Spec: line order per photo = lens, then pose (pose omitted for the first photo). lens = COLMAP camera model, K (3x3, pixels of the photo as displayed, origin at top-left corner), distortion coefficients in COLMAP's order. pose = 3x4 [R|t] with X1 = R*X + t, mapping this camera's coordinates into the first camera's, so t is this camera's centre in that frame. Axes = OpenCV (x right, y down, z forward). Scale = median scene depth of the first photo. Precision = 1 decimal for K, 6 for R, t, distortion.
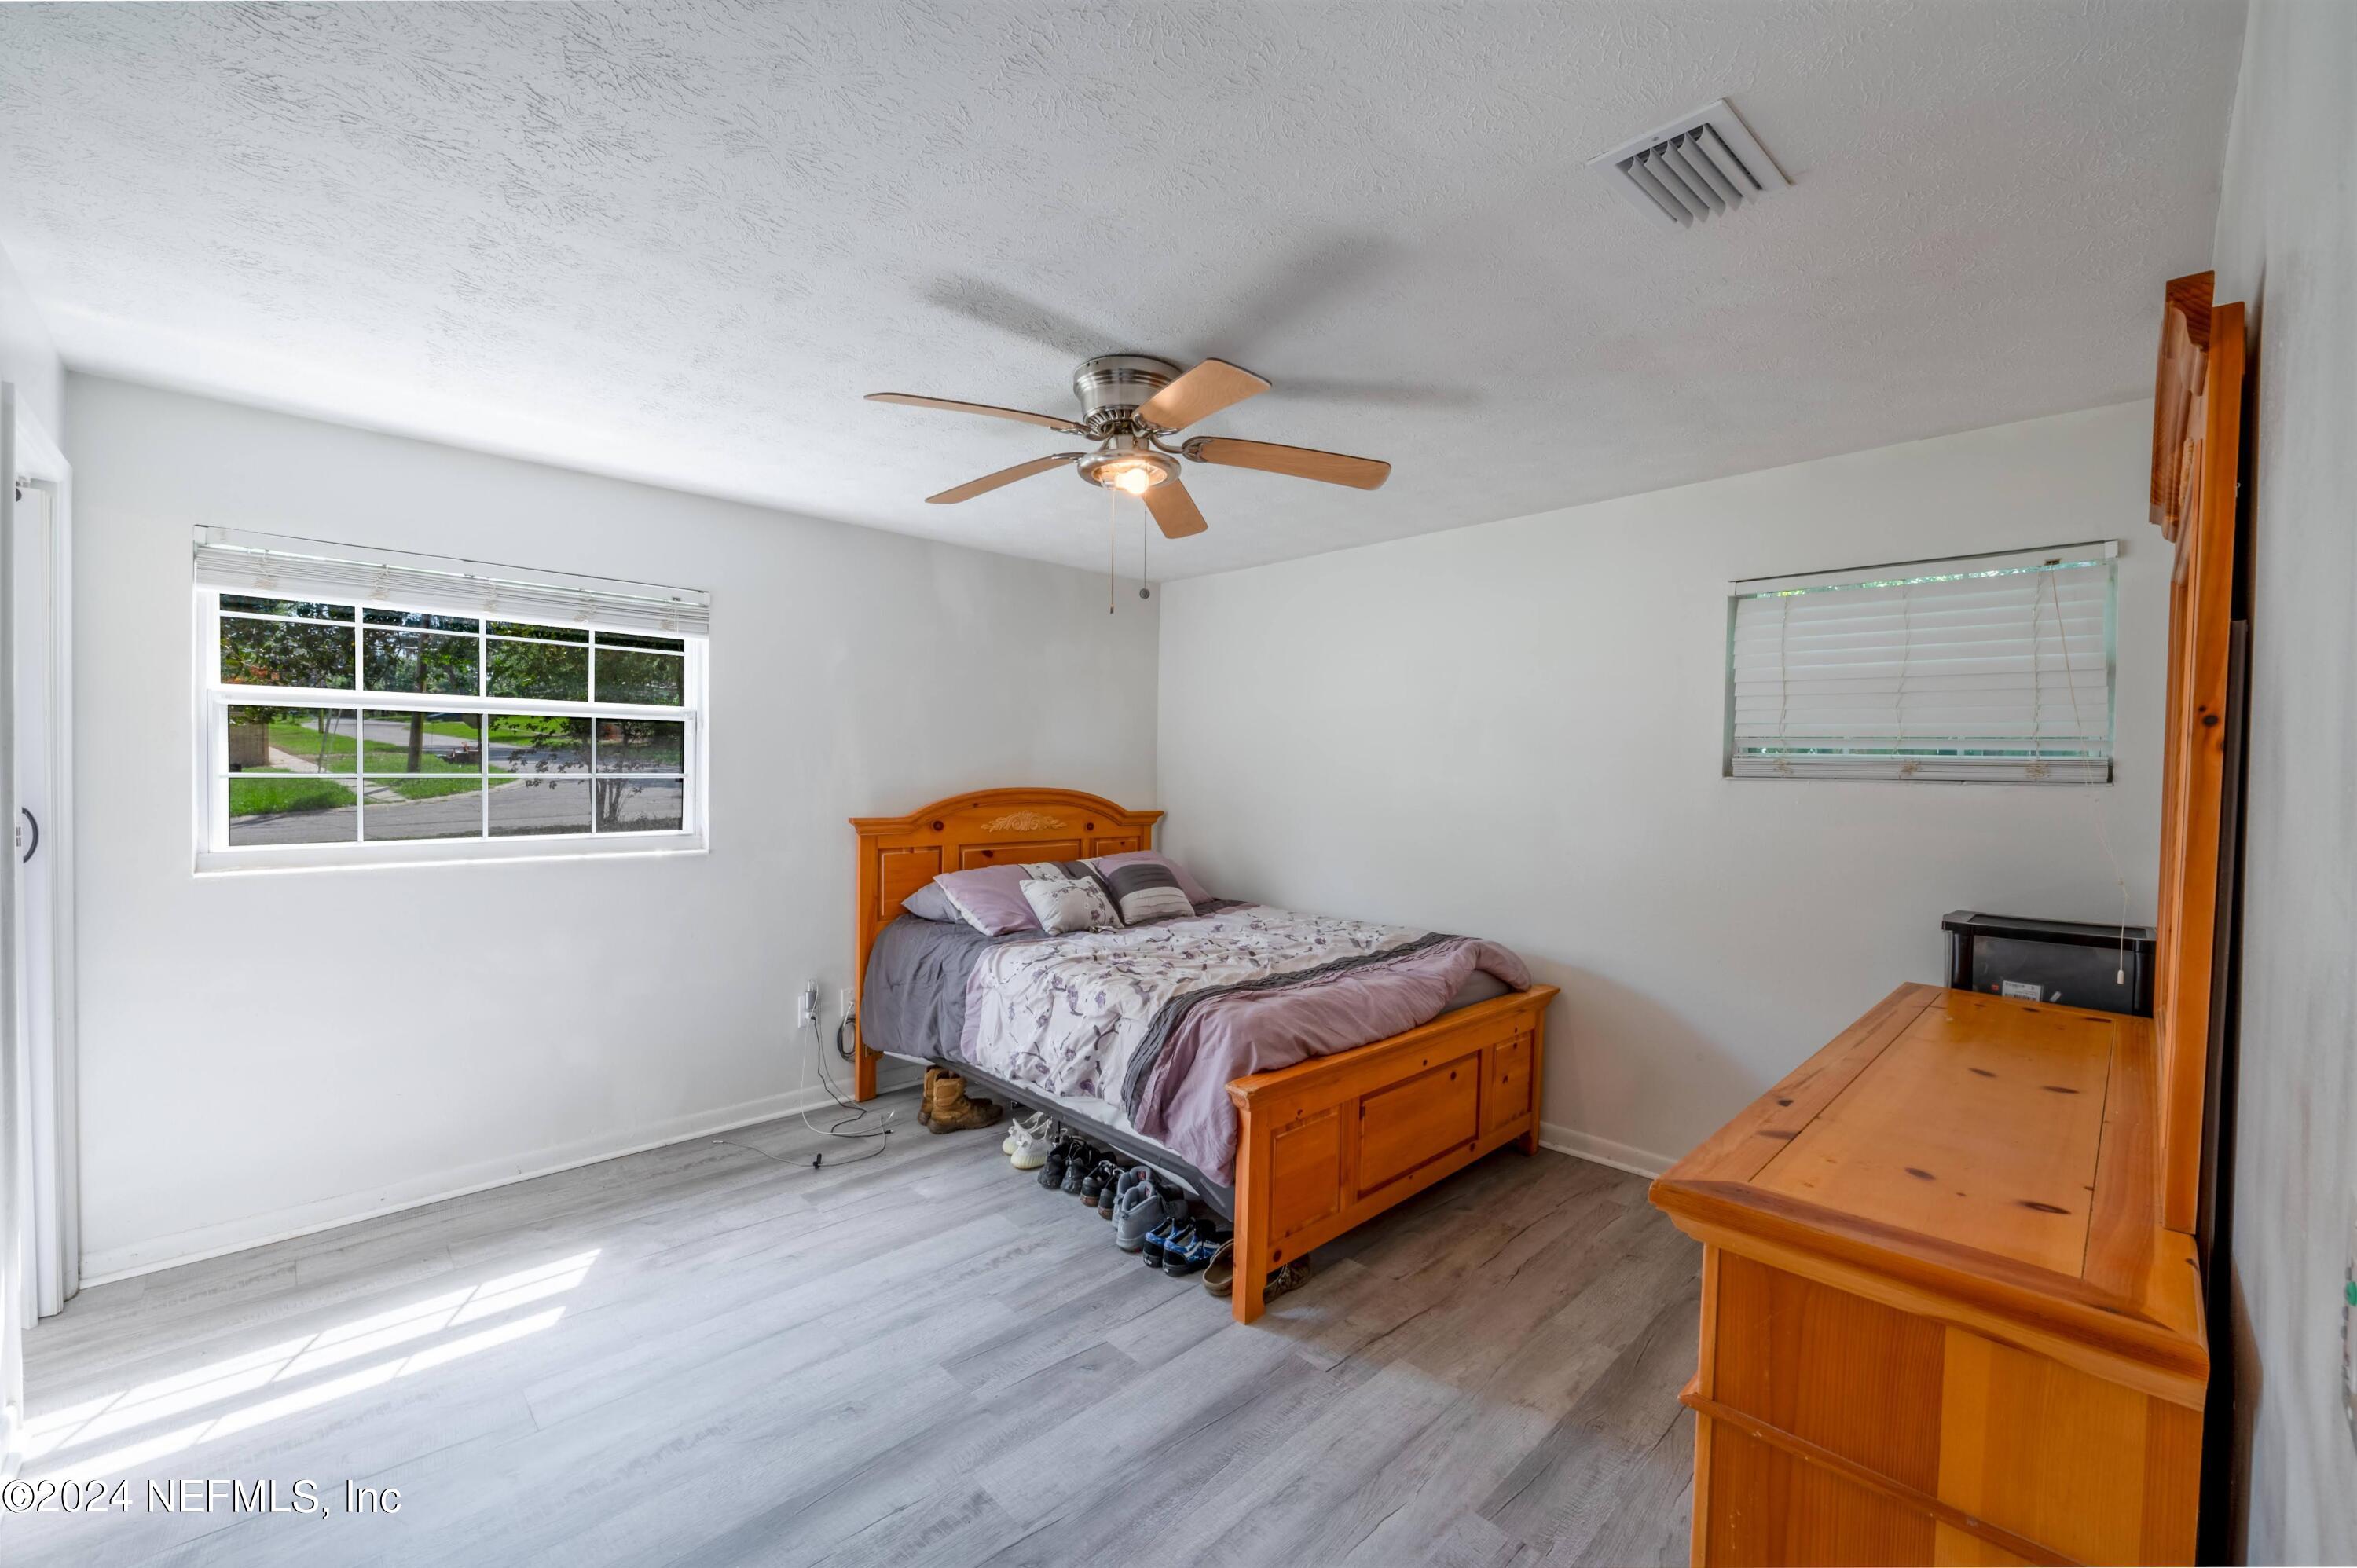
lens RADIAL K [[963.0, 0, 1190.4], [0, 963.0, 786.8], [0, 0, 1]] dist [-0.001043, -0.000123]
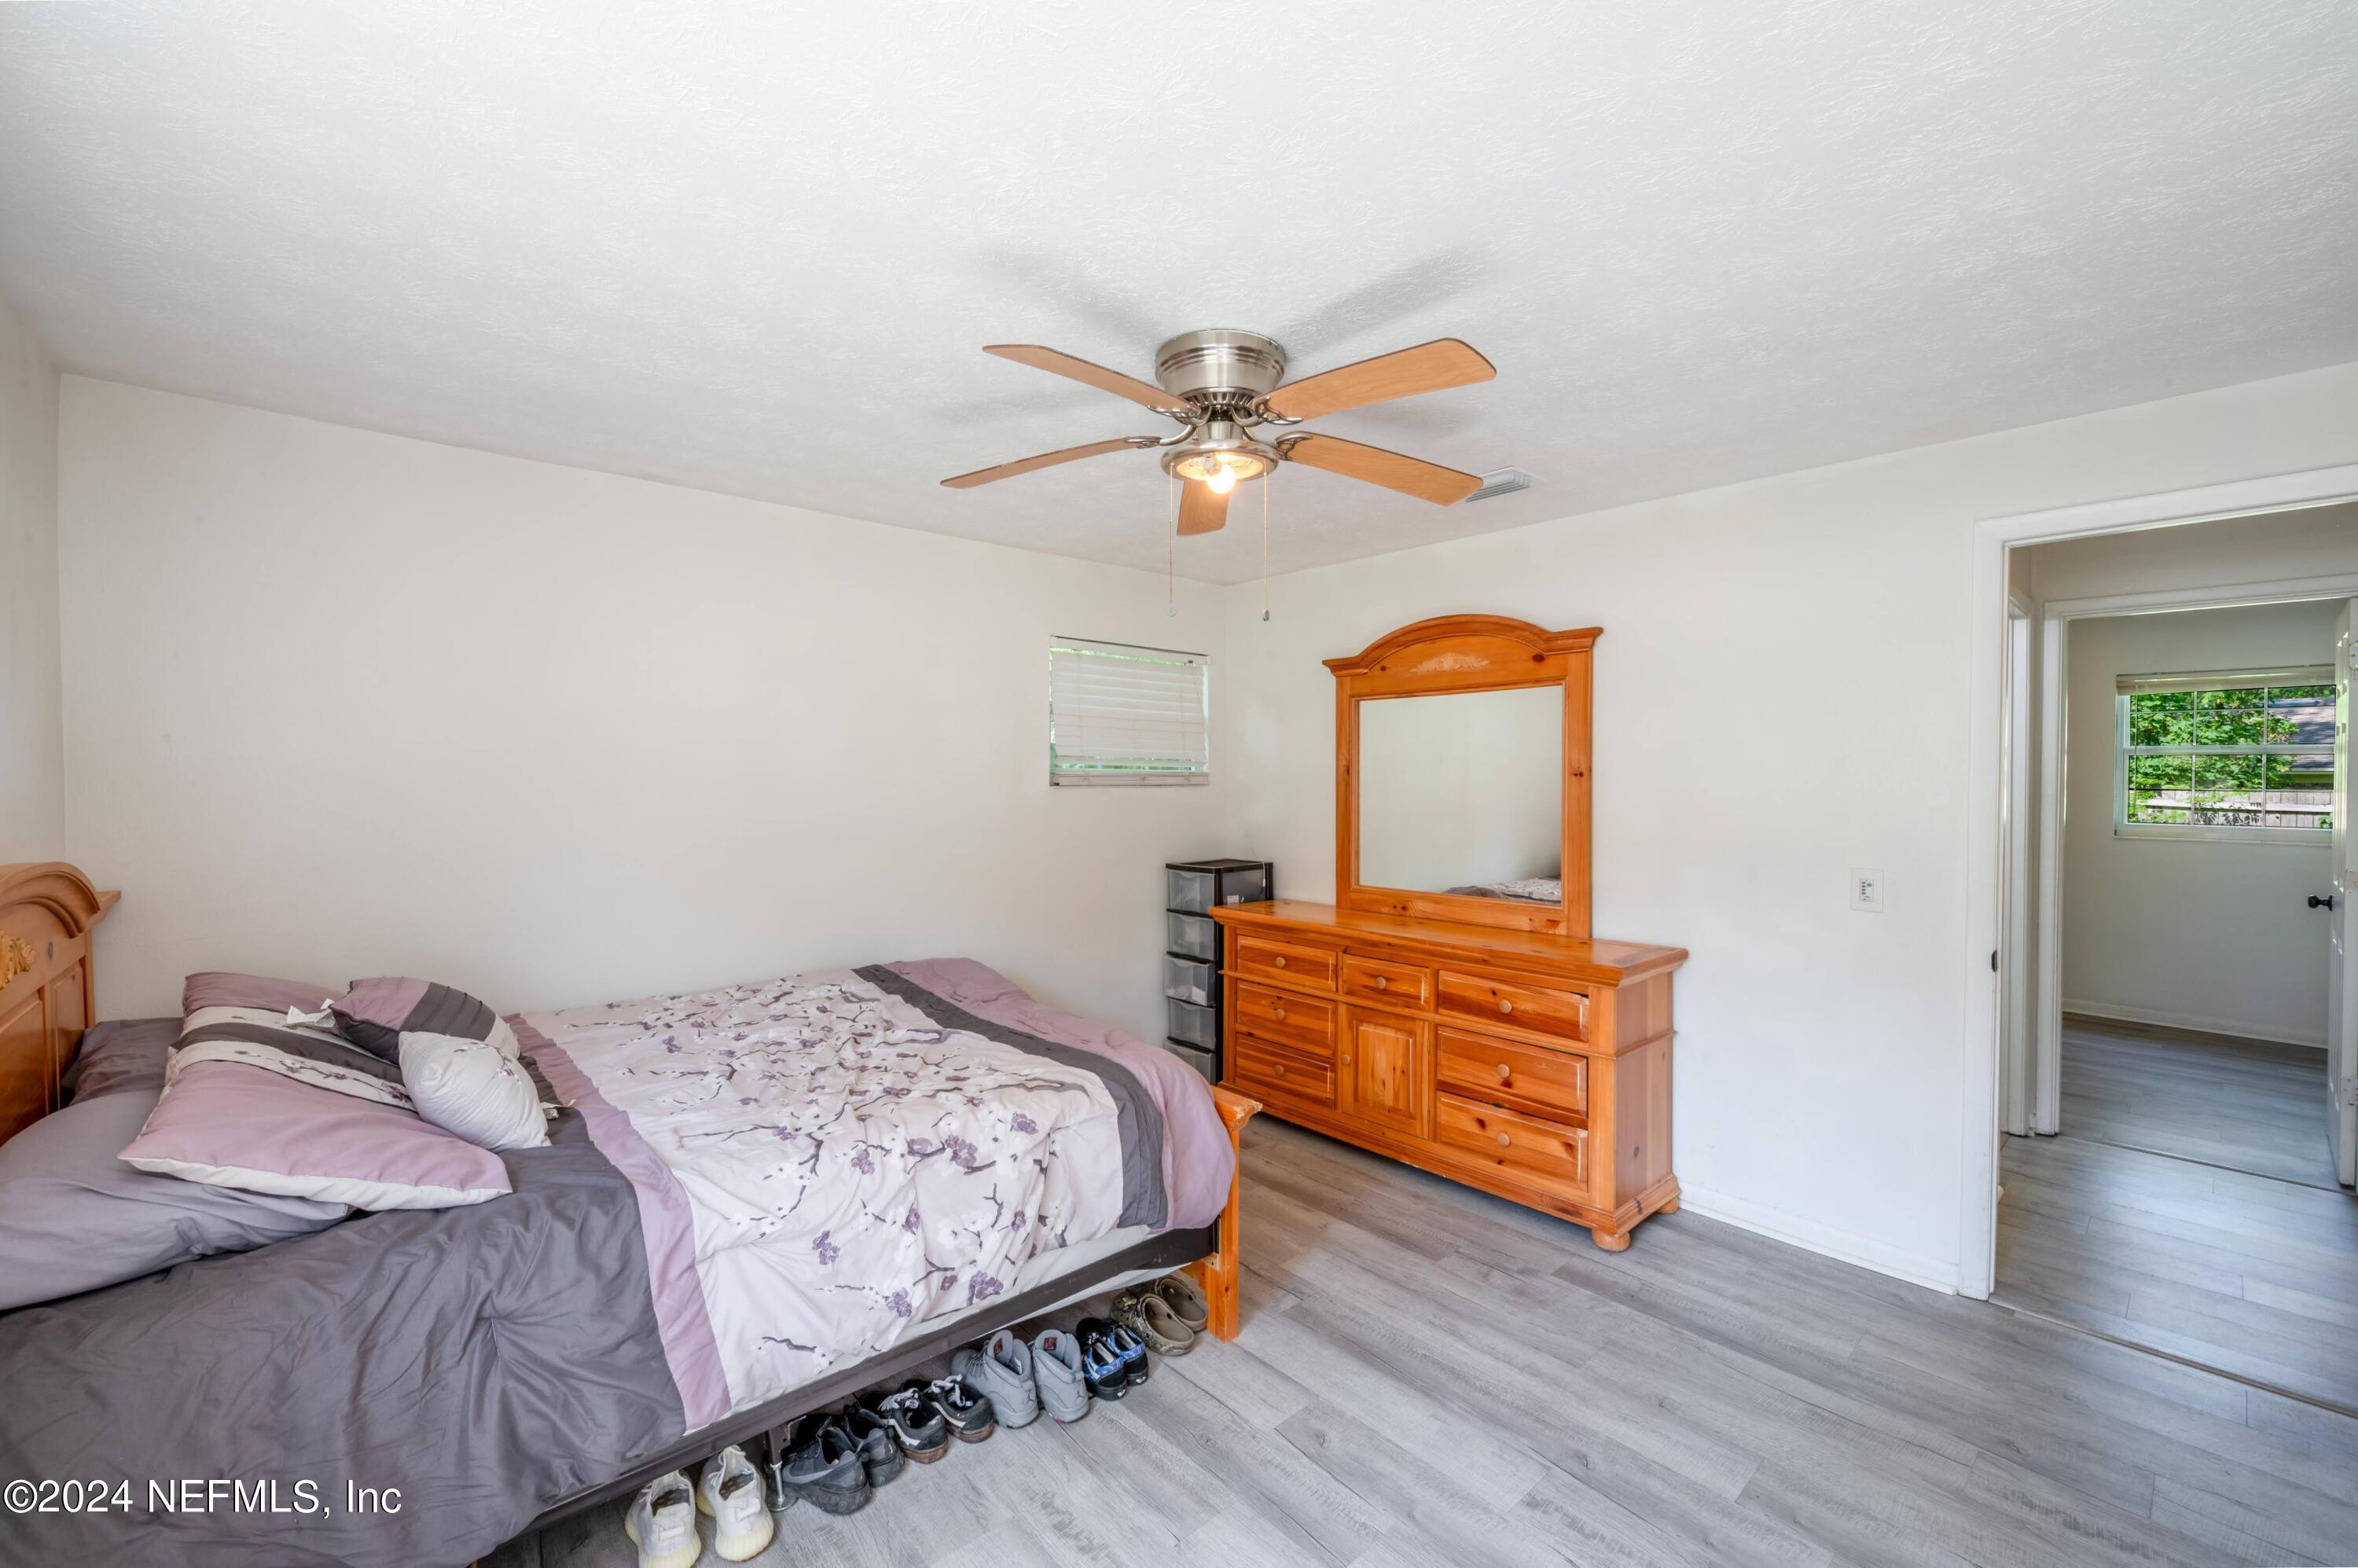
lens RADIAL K [[963.4, 0, 1191.5], [0, 963.4, 783.3], [0, 0, 1]] dist [-0.001043, -0.000123]
pose [[0.030197, -0.028290, 0.999144, -0.969130], [0.018746, 0.999440, 0.027731, -0.063347], [-0.999368, 0.017893, 0.030710, 1.019999]]
